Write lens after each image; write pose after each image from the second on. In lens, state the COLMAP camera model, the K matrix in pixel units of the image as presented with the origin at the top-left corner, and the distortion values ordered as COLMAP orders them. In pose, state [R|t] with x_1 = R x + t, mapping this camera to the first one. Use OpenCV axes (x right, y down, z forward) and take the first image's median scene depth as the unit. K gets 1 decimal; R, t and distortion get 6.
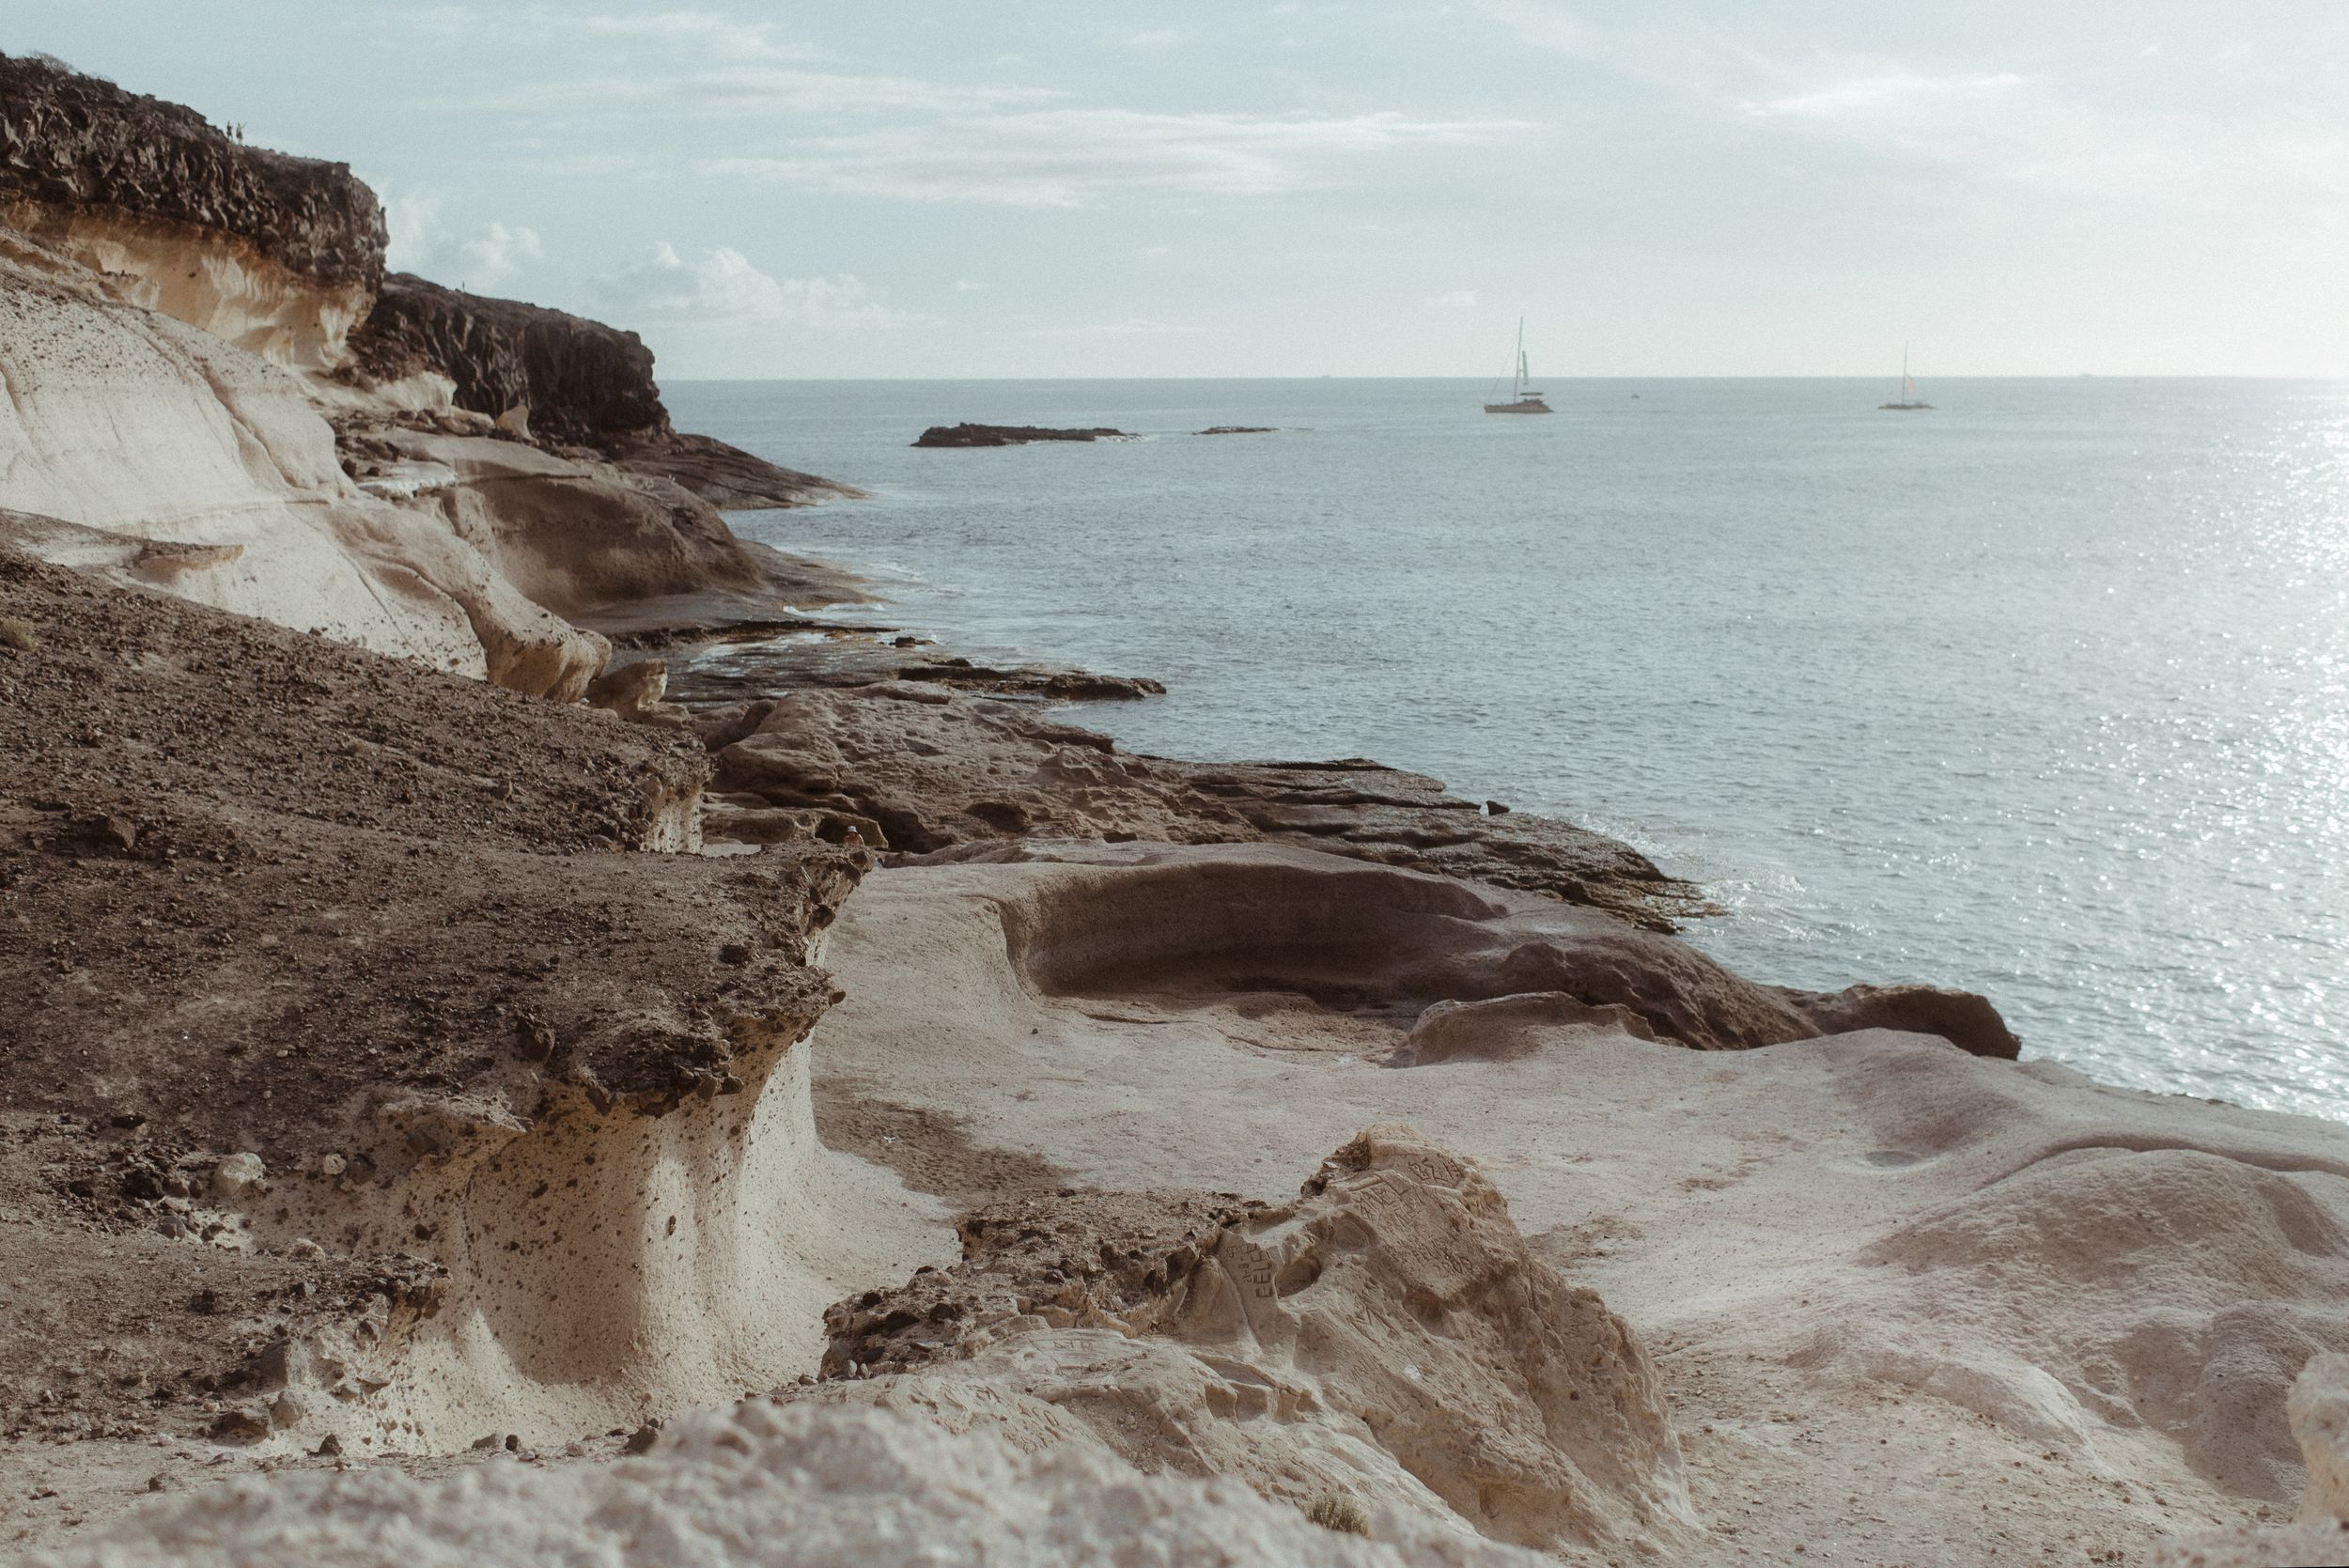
lens RADIAL K [[6100.1, 0, 1174.5], [0, 6100.1, 784.0], [0, 0, 1]] dist [-0.020519, 0.228014]
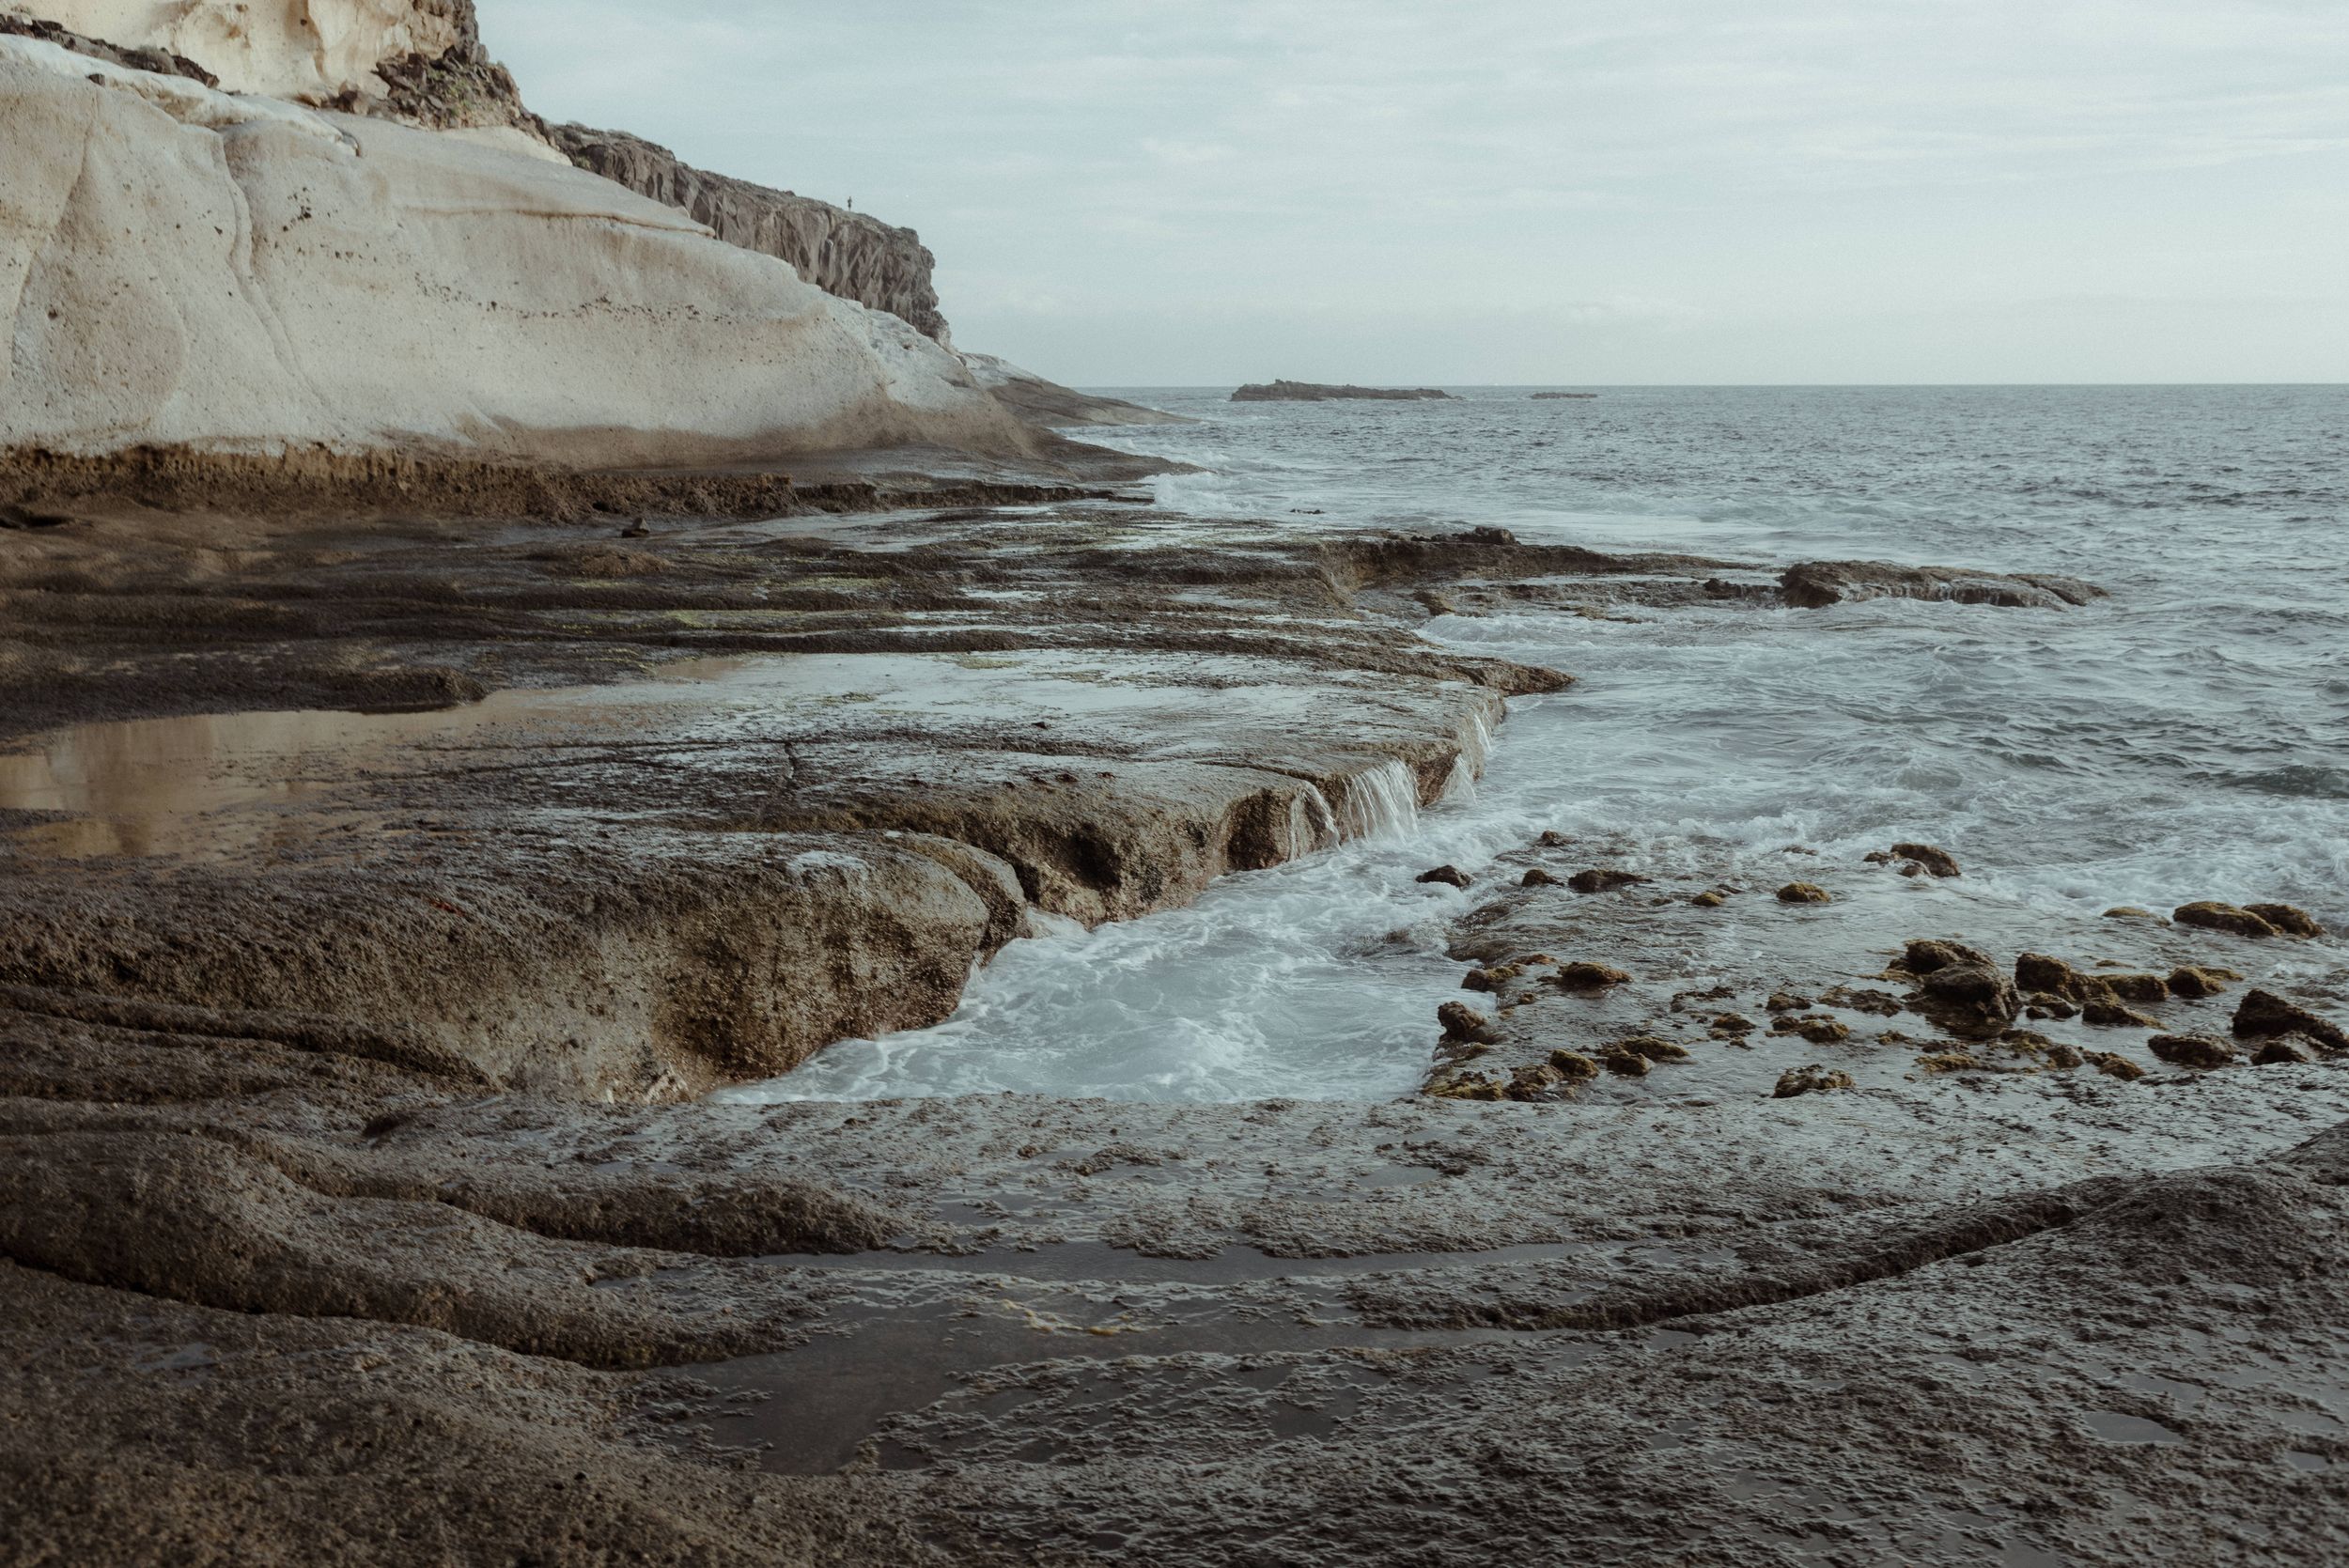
lens RADIAL K [[6517.9, 0, 1174.5], [0, 6517.9, 784.0], [0, 0, 1]] dist [-0.000326, 0.292565]
pose [[0.998570, 0.019840, -0.049650, -0.022220], [-0.019712, 0.999801, 0.003082, -0.003622], [0.049701, -0.002099, 0.998762, 0.380755]]
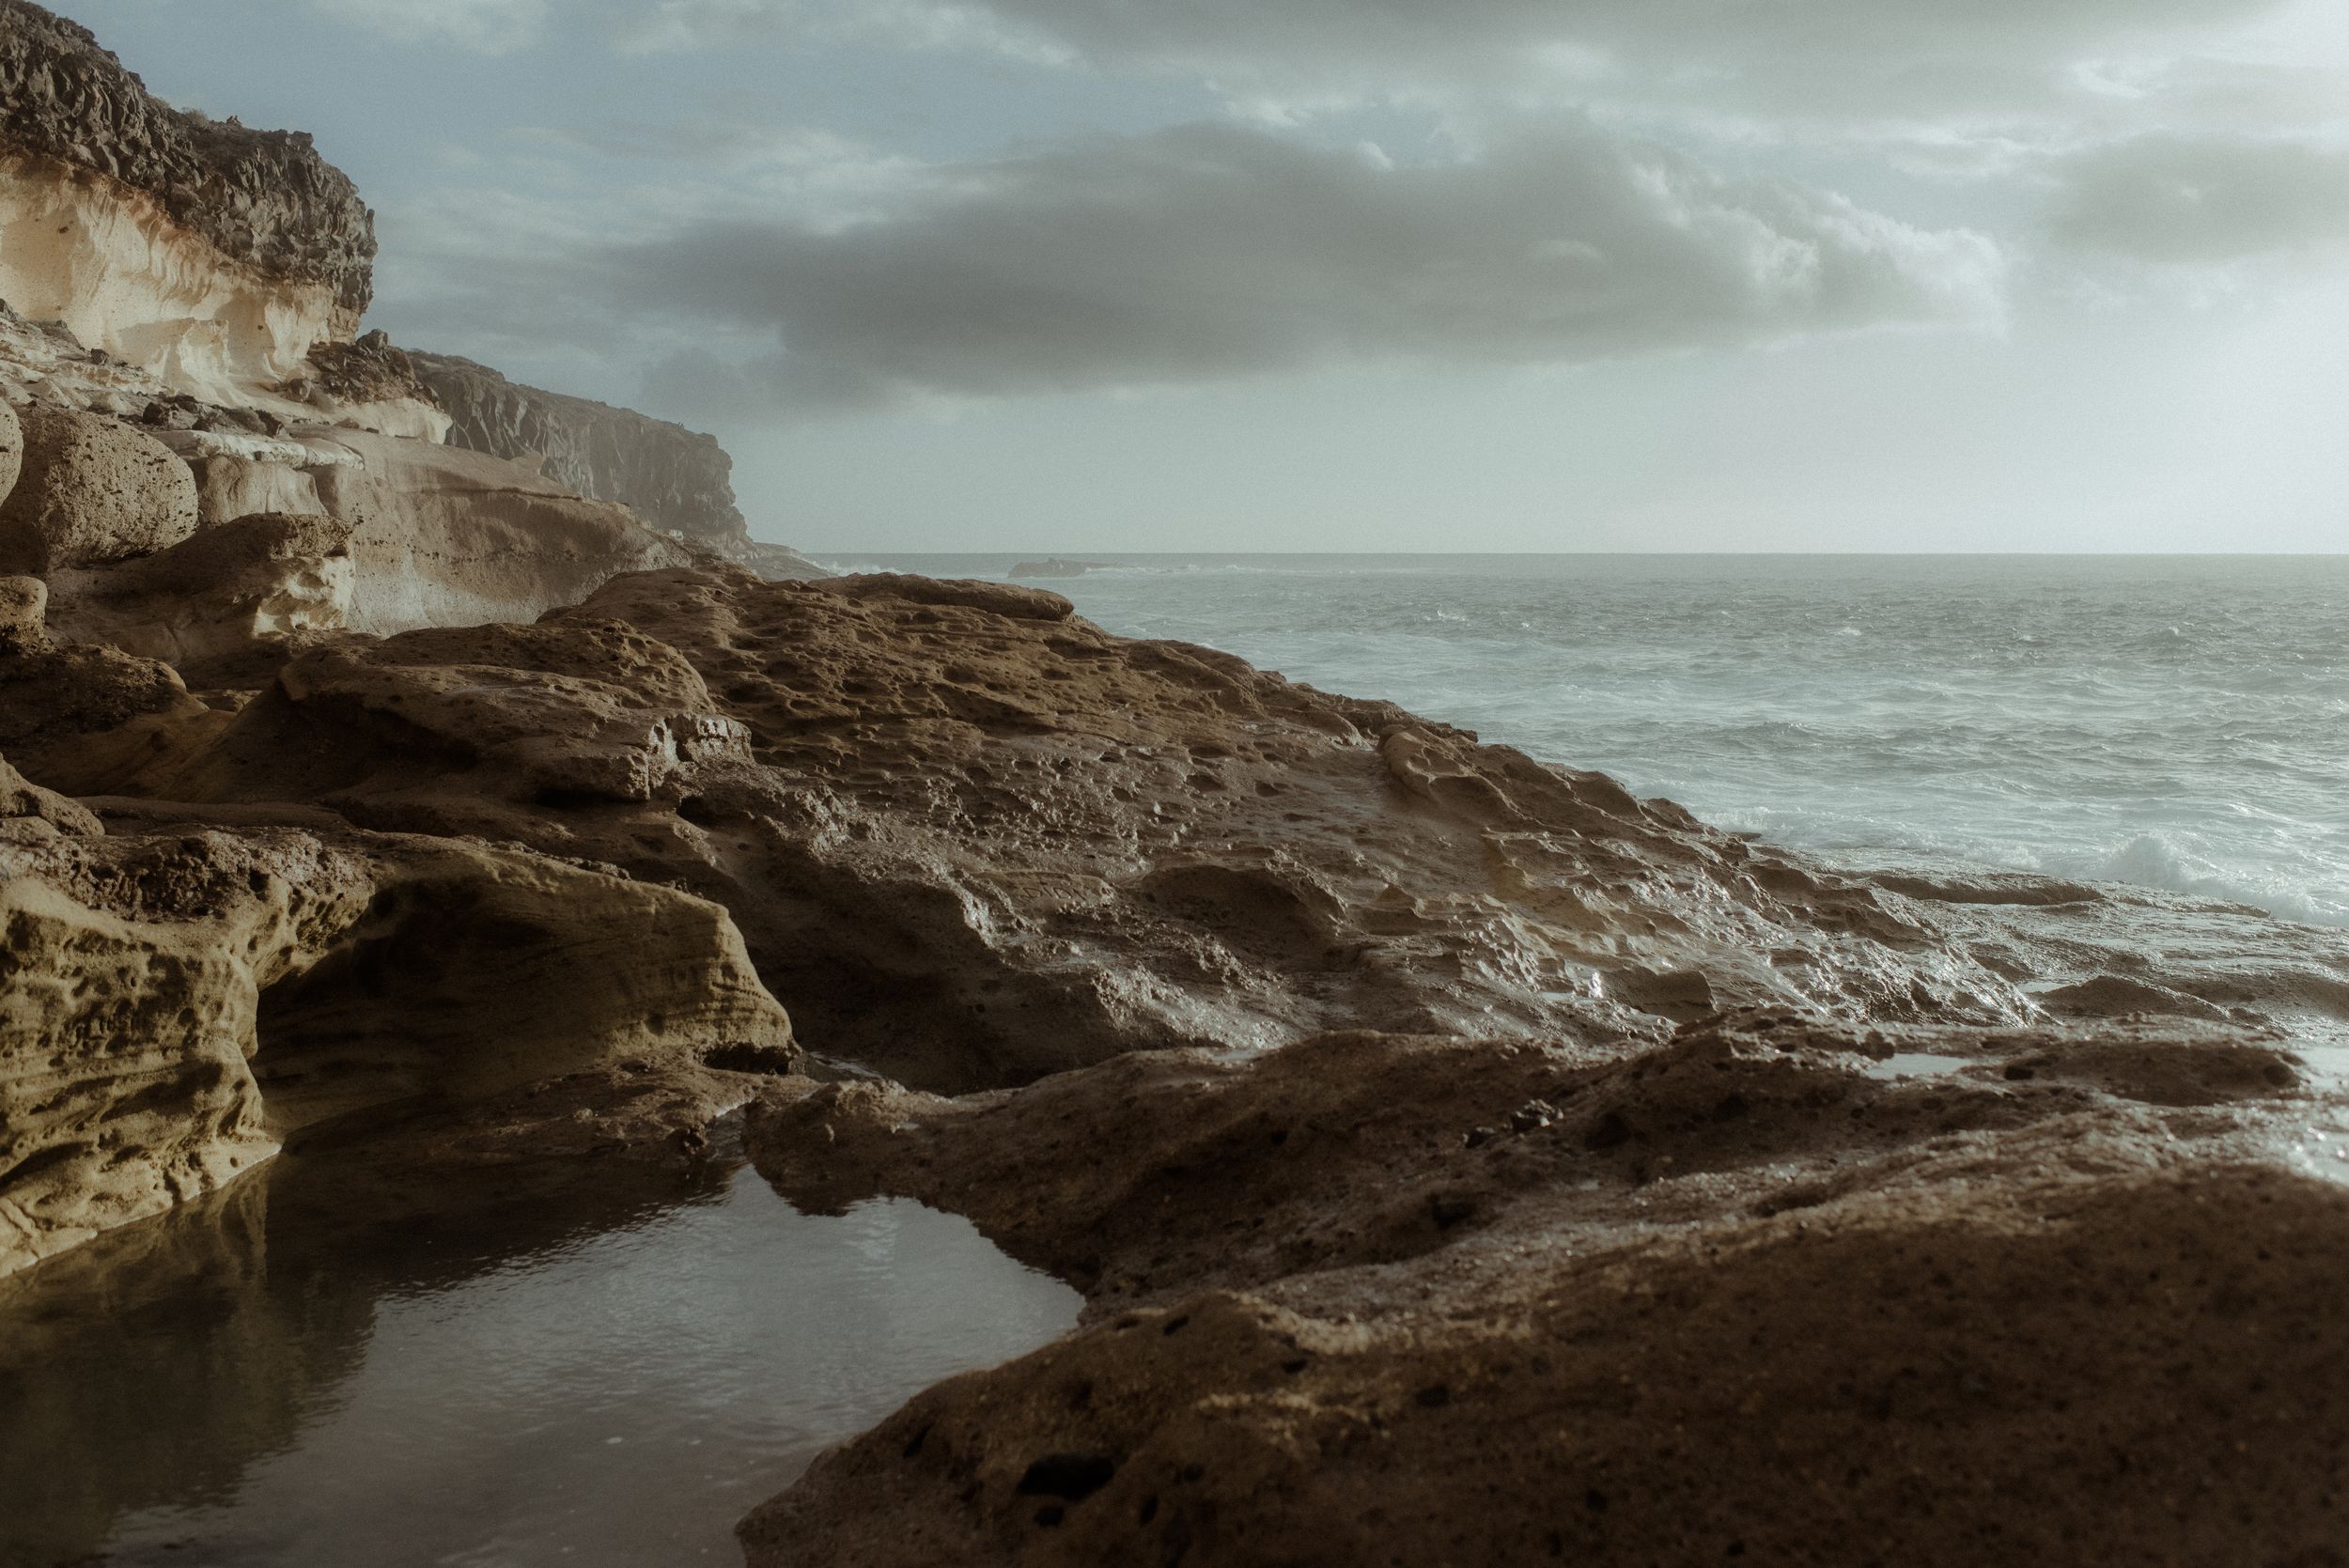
lens RADIAL K [[6100.1, 0, 1174.5], [0, 6100.1, 784.0], [0, 0, 1]] dist [-0.020519, 0.228014]
pose [[0.999832, 0.011171, -0.014542, -0.008389], [-0.011495, 0.999682, -0.022433, 0.001688], [0.014287, 0.022596, 0.999643, 0.211540]]
